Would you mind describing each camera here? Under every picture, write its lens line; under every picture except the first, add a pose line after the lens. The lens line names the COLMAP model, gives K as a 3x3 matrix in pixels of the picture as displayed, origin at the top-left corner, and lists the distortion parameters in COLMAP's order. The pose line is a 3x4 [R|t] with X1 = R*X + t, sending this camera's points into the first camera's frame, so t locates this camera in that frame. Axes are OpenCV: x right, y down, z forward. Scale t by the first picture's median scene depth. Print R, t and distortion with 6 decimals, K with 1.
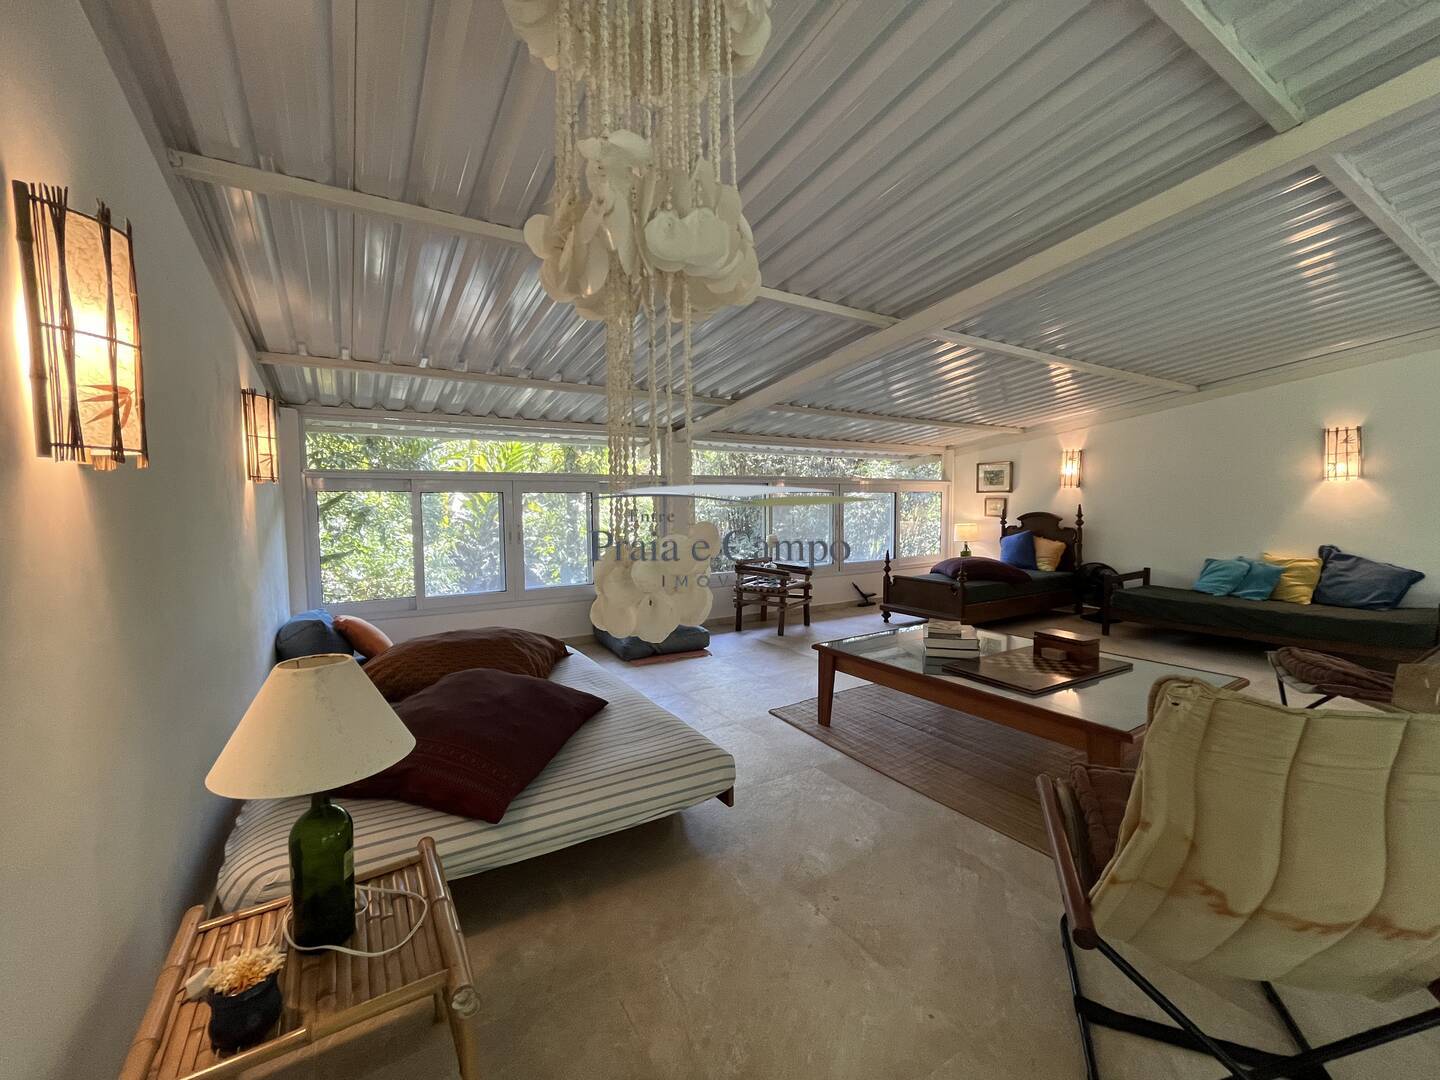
lens RADIAL K [[587.5, 0, 719.8], [0, 587.5, 541.9], [0, 0, 1]] dist [0.000511, -0.000452]
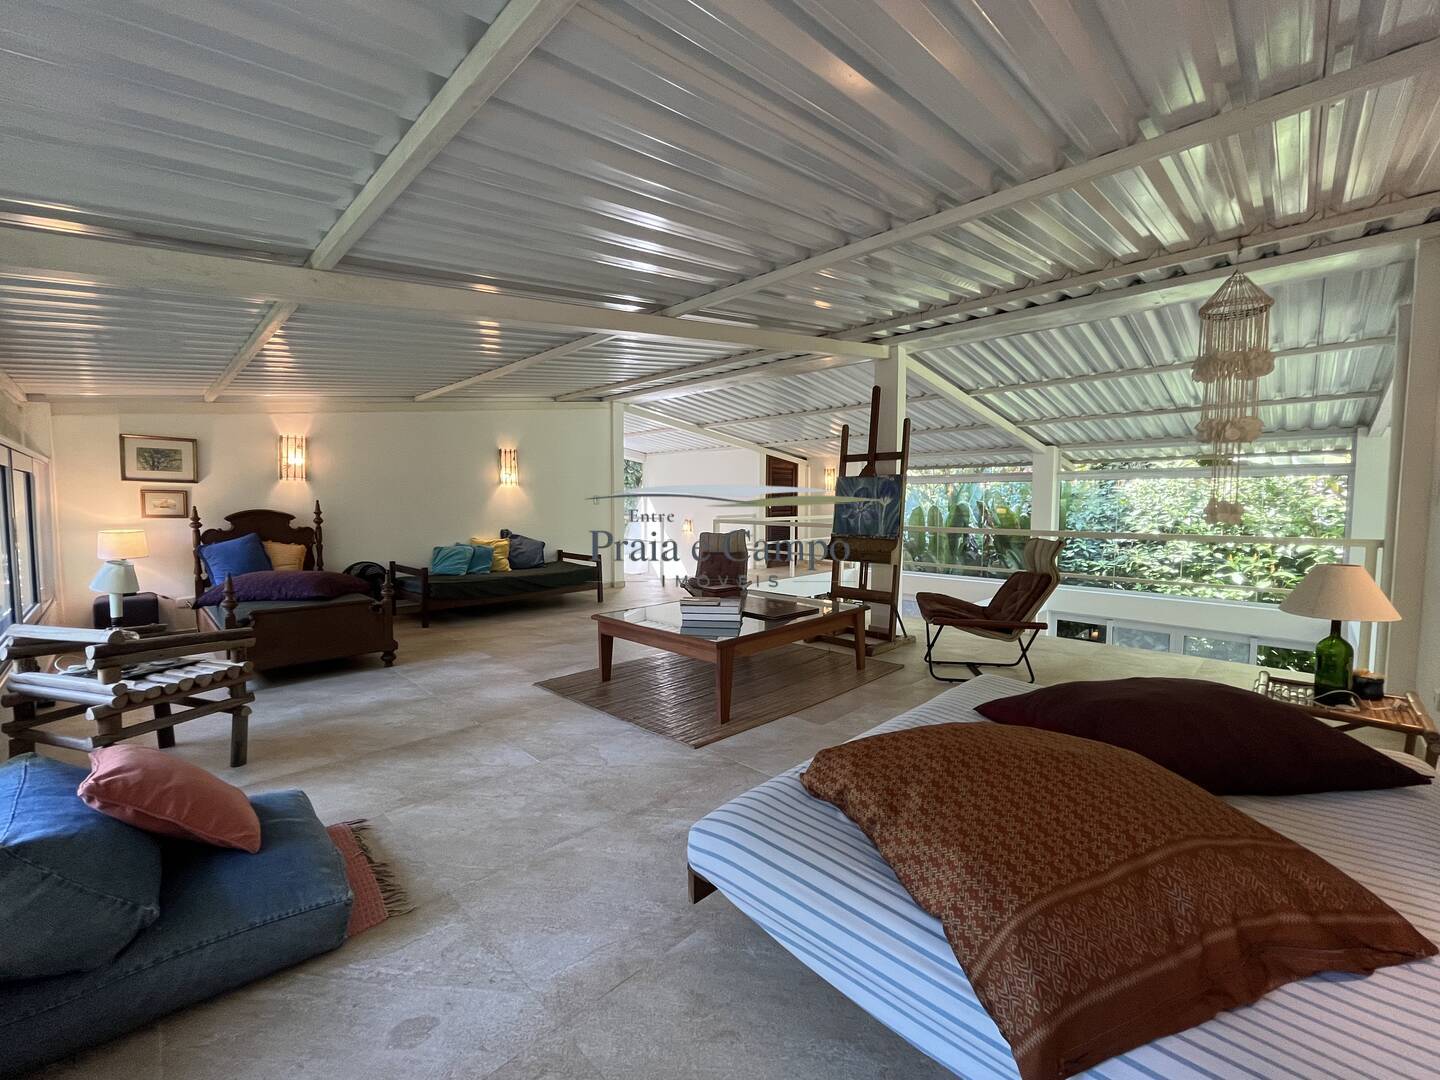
lens RADIAL K [[587.5, 0, 719.4], [0, 587.5, 538.5], [0, 0, 1]] dist [0.000511, -0.000452]
pose [[-0.235310, -0.054567, 0.970387, -0.371774], [0.061557, 0.995581, 0.070910, -0.031160], [-0.969969, 0.076420, -0.230912, 0.608186]]
